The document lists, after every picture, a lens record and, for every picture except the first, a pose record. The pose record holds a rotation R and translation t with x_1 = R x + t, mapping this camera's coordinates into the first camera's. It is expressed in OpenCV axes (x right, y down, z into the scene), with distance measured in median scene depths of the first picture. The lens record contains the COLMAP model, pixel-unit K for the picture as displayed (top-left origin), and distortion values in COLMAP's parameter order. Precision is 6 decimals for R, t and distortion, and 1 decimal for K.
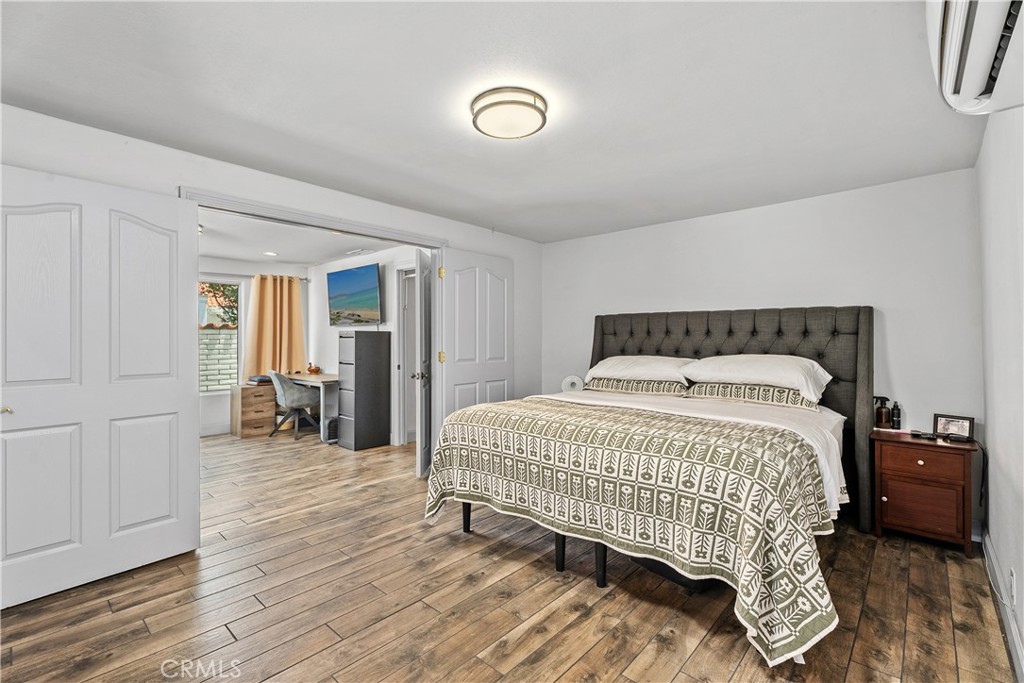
lens RADIAL K [[457.9, 0, 517.2], [0, 457.9, 338.7], [0, 0, 1]] dist [0.003712, -0.002260]
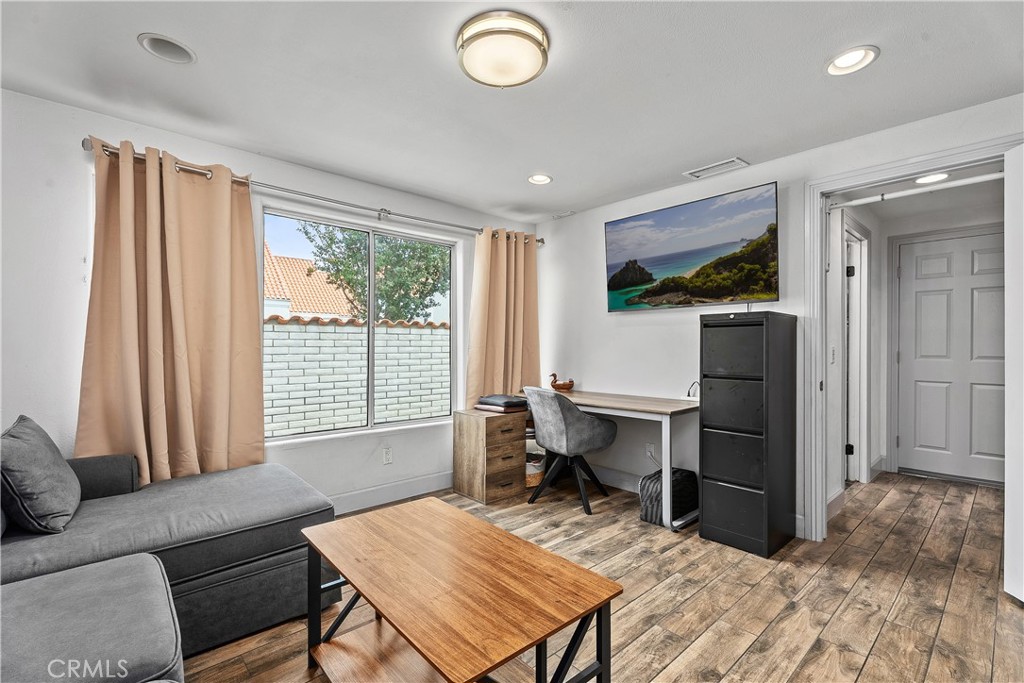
lens RADIAL K [[457.9, 0, 505.4], [0, 457.9, 343.3], [0, 0, 1]] dist [0.003712, -0.002260]
pose [[0.994355, 0.004822, -0.105998, -0.505008], [-0.005110, 0.999984, -0.002446, 0.015731], [0.105984, 0.002973, 0.994363, 0.422482]]
